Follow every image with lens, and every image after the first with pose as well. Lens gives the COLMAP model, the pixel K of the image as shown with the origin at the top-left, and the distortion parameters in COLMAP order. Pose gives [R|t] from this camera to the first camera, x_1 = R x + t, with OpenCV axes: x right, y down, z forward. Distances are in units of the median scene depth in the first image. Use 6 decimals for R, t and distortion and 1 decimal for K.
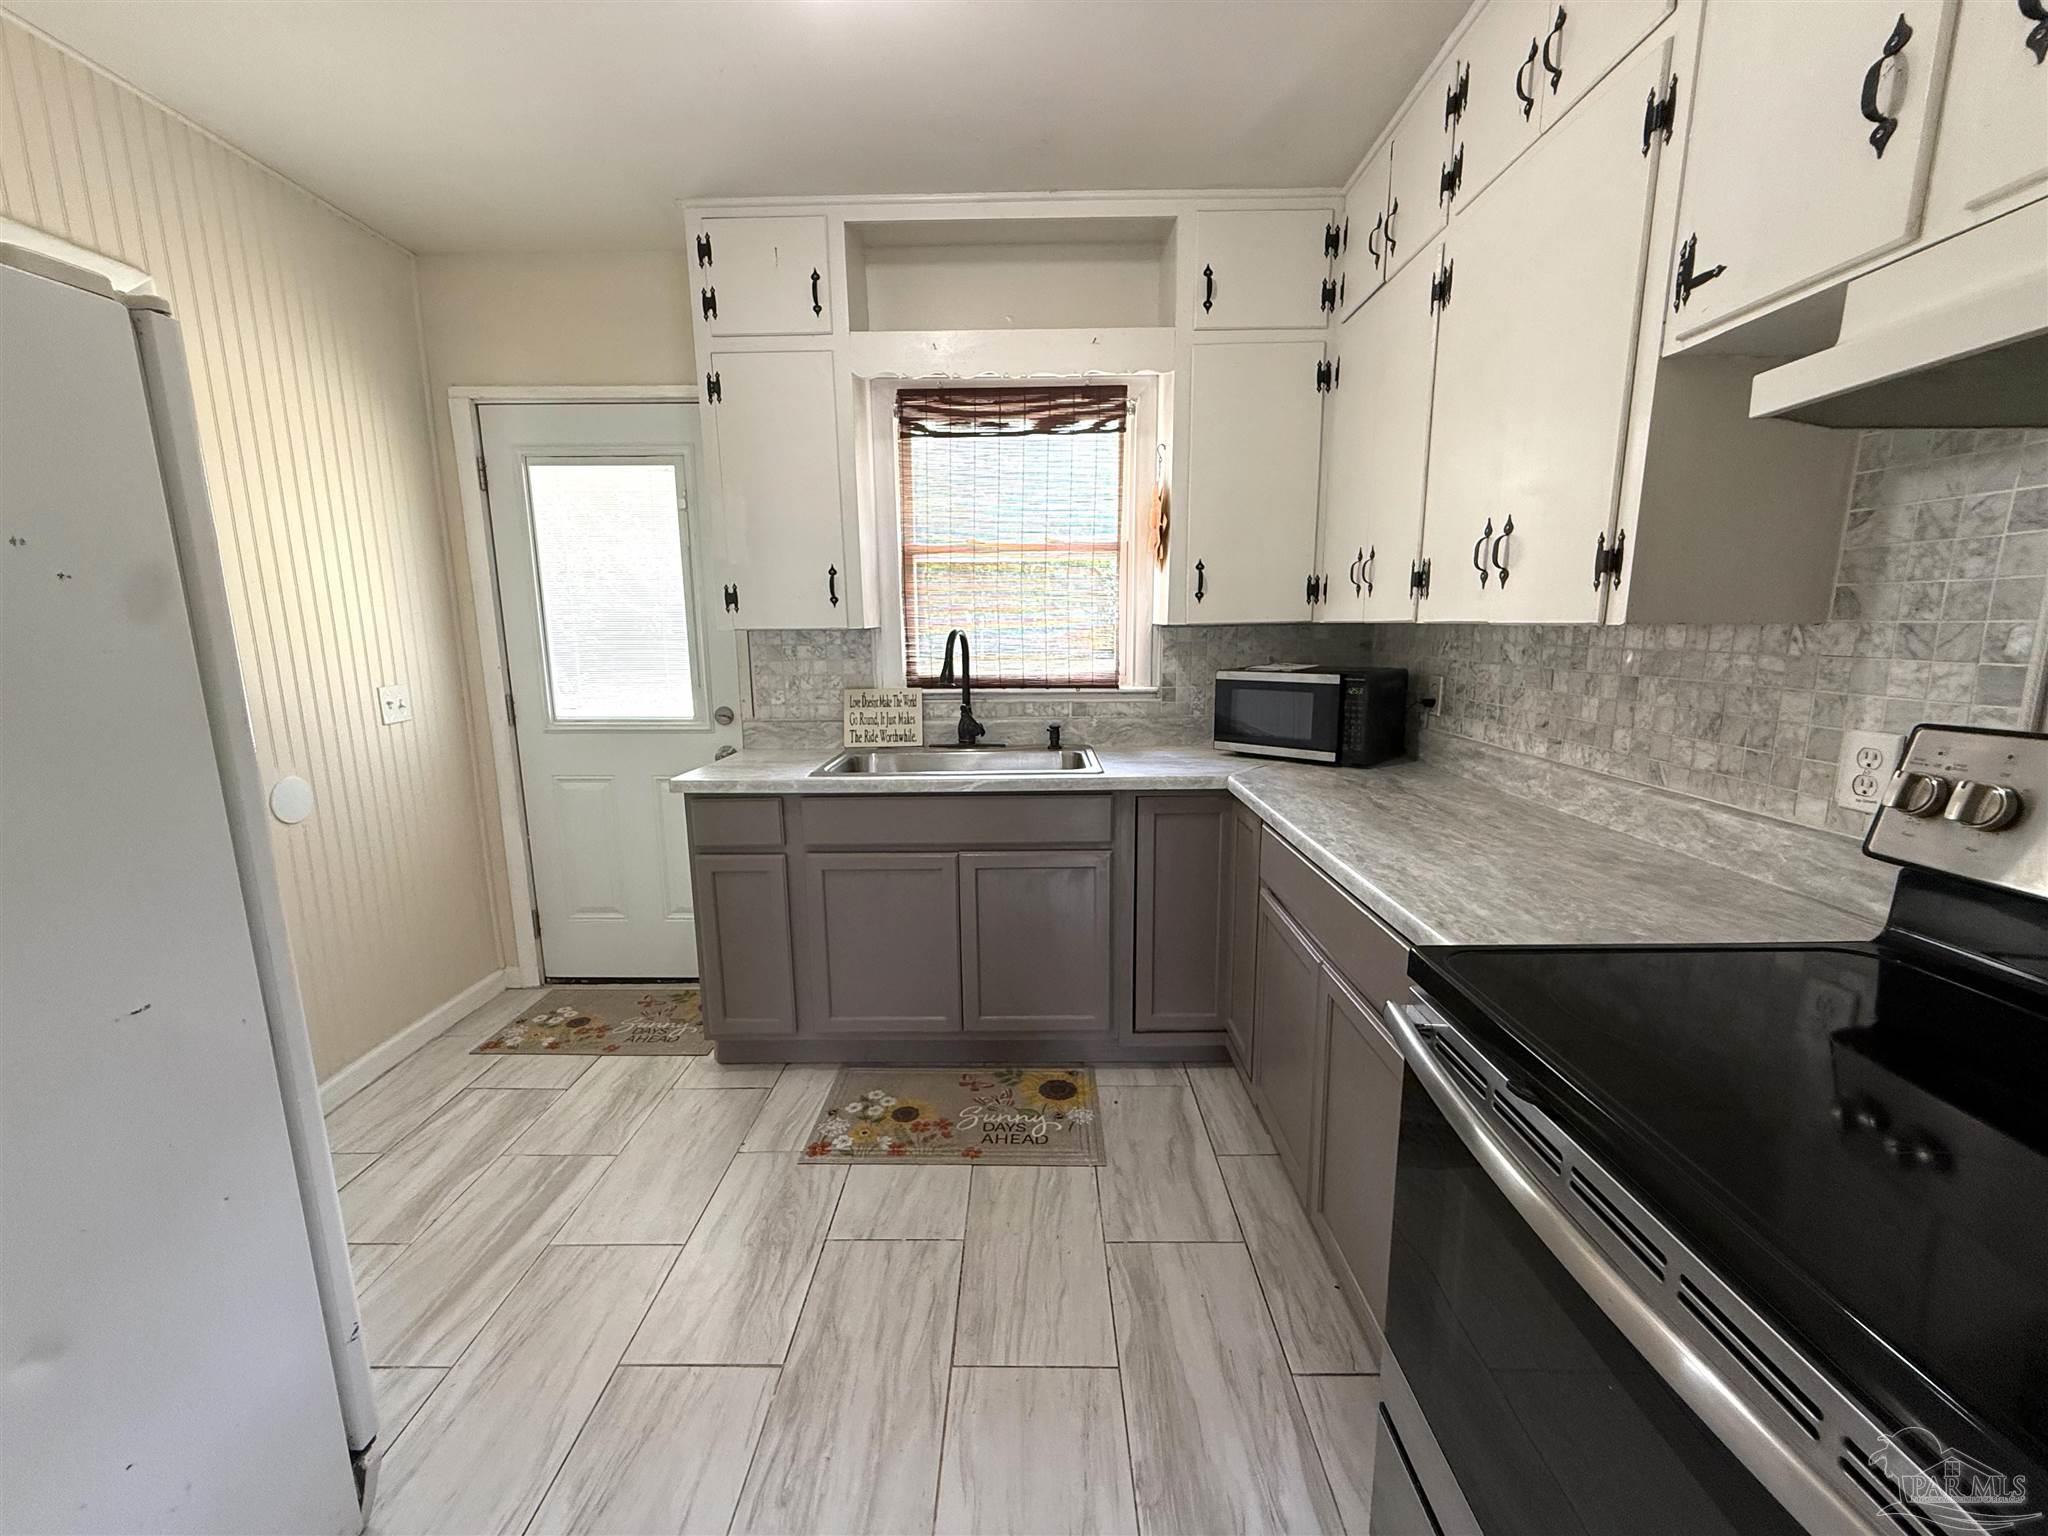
lens RADIAL K [[820.7, 0, 1017.4], [0, 820.7, 772.4], [0, 0, 1]] dist [0.000616, 0.000324]
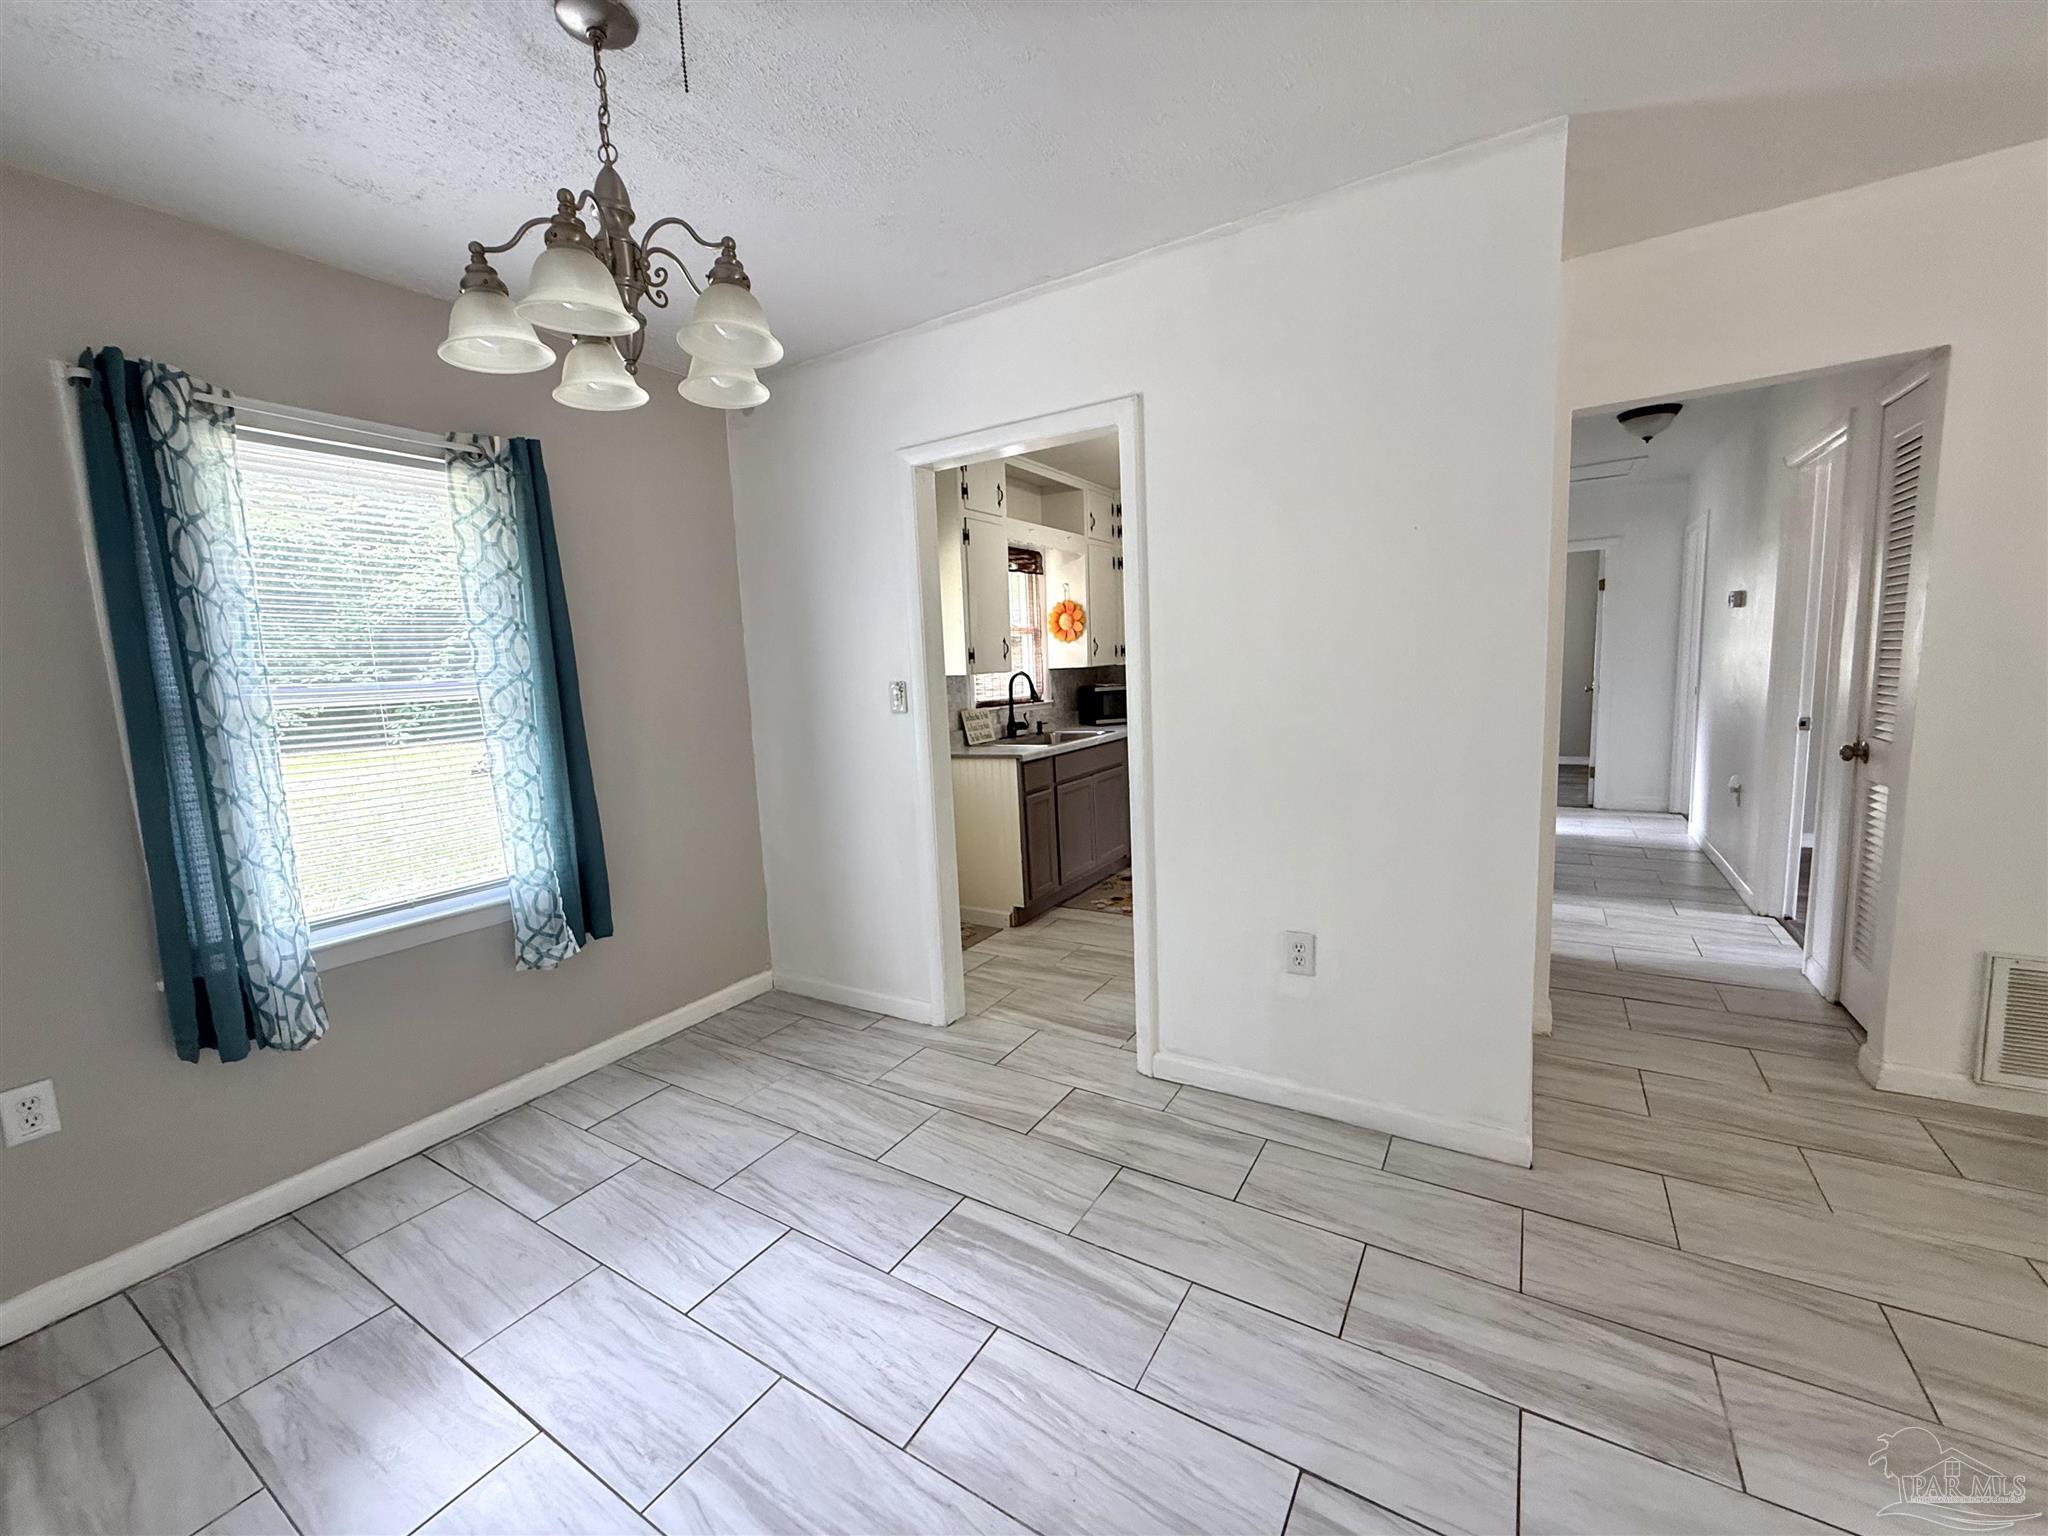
lens RADIAL K [[820.7, 0, 1017.4], [0, 820.7, 772.4], [0, 0, 1]] dist [0.000616, 0.000324]
pose [[0.511260, -0.124755, 0.850323, -2.419737], [0.195031, 0.980437, 0.026582, -0.002743], [-0.837004, 0.152249, 0.525589, 0.086413]]
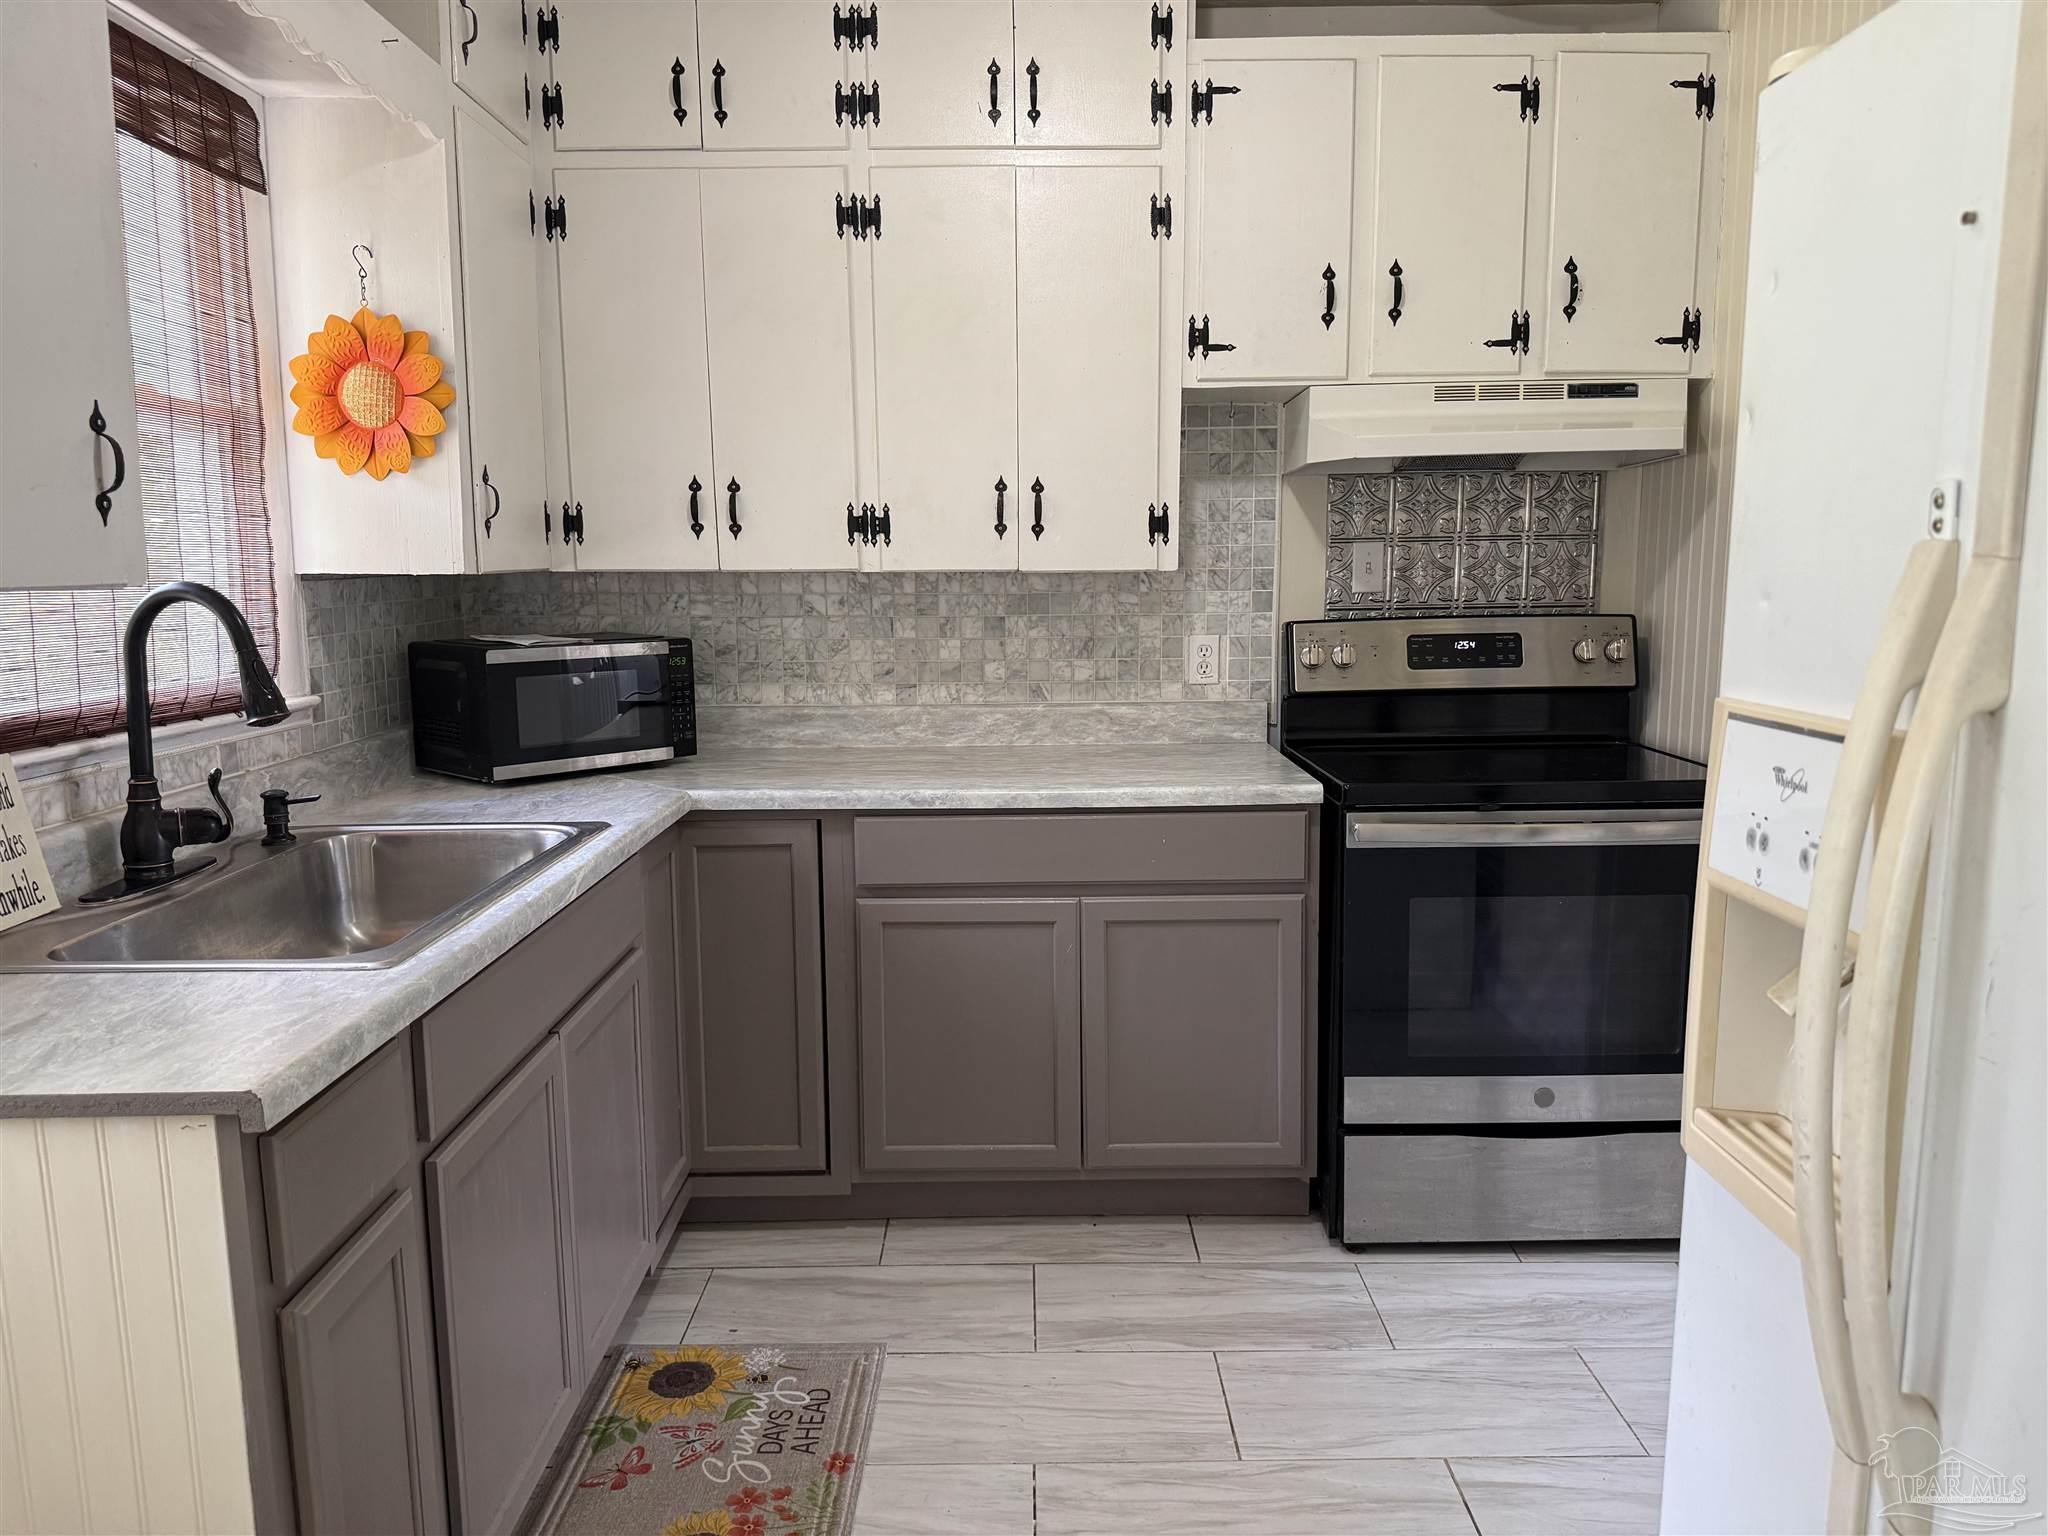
lens RADIAL K [[1428.2, 0, 1024.0], [0, 1428.2, 768.0], [0, 0, 1]] dist [0.100598, -0.169559]
pose [[-0.019804, -0.131872, 0.991069, -1.146723], [0.187303, 0.973224, 0.133240, -0.149783], [-0.982102, 0.188269, 0.005427, 0.867614]]
